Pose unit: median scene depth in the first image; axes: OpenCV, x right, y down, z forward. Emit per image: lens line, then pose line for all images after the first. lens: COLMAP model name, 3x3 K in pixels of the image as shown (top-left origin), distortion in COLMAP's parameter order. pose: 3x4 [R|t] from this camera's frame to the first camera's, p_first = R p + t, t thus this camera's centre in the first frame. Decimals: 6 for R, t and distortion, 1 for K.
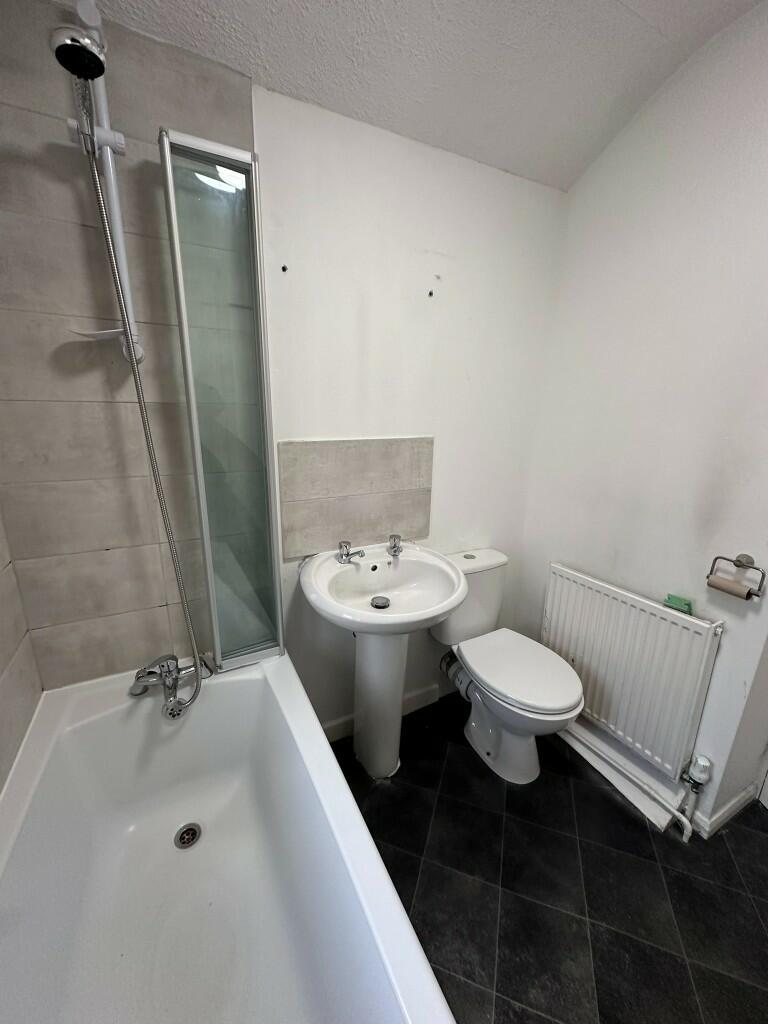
lens RADIAL K [[407.9, 0, 382.6], [0, 407.9, 515.4], [0, 0, 1]] dist [0.001839, 0.000211]
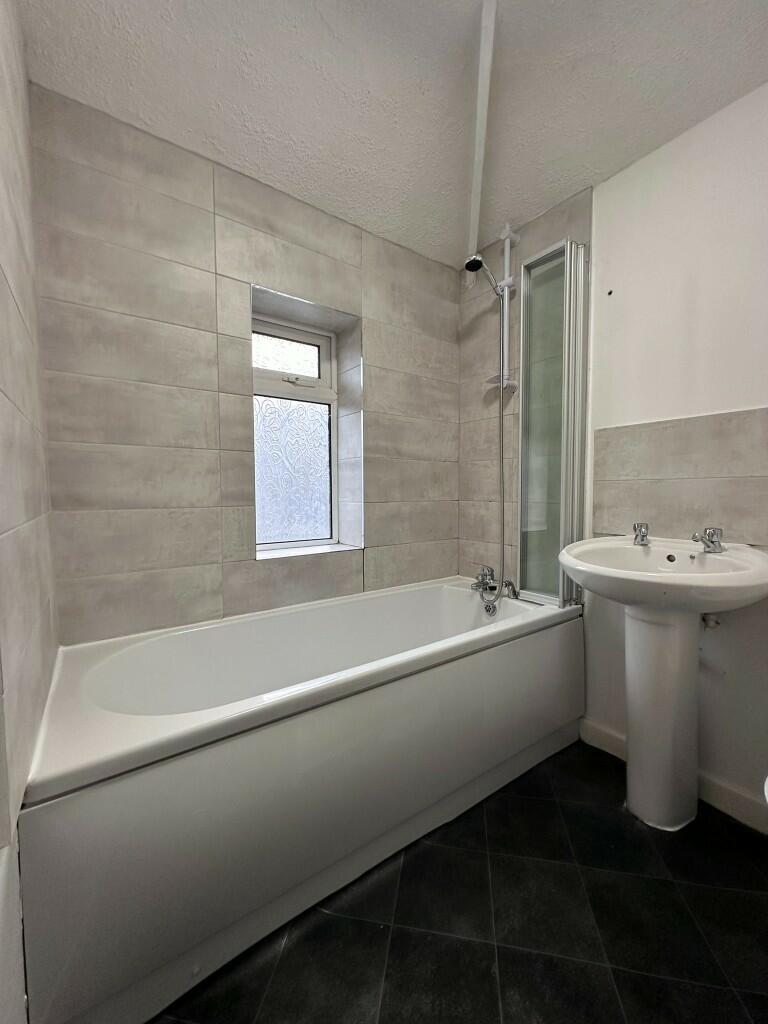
lens RADIAL K [[407.9, 0, 381.8], [0, 407.9, 512.0], [0, 0, 1]] dist [0.001839, 0.000211]
pose [[0.141213, 0.034175, -0.989389, 0.882652], [-0.259052, 0.965857, -0.003612, 0.229107], [0.955485, 0.256814, 0.145245, 0.291086]]
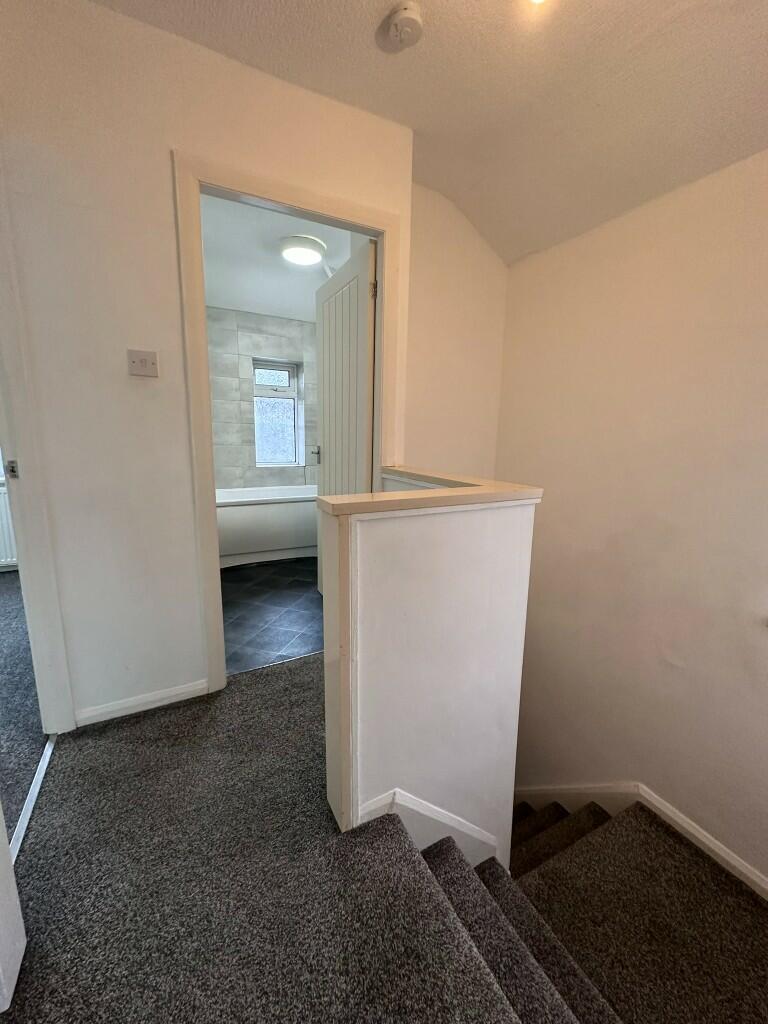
lens RADIAL K [[407.9, 0, 382.9], [0, 407.9, 509.6], [0, 0, 1]] dist [0.001839, 0.000211]
pose [[0.015228, 0.163165, -0.986481, 3.871610], [-0.285160, 0.946331, 0.152122, -0.103443], [0.958359, 0.278988, 0.060939, 1.373420]]
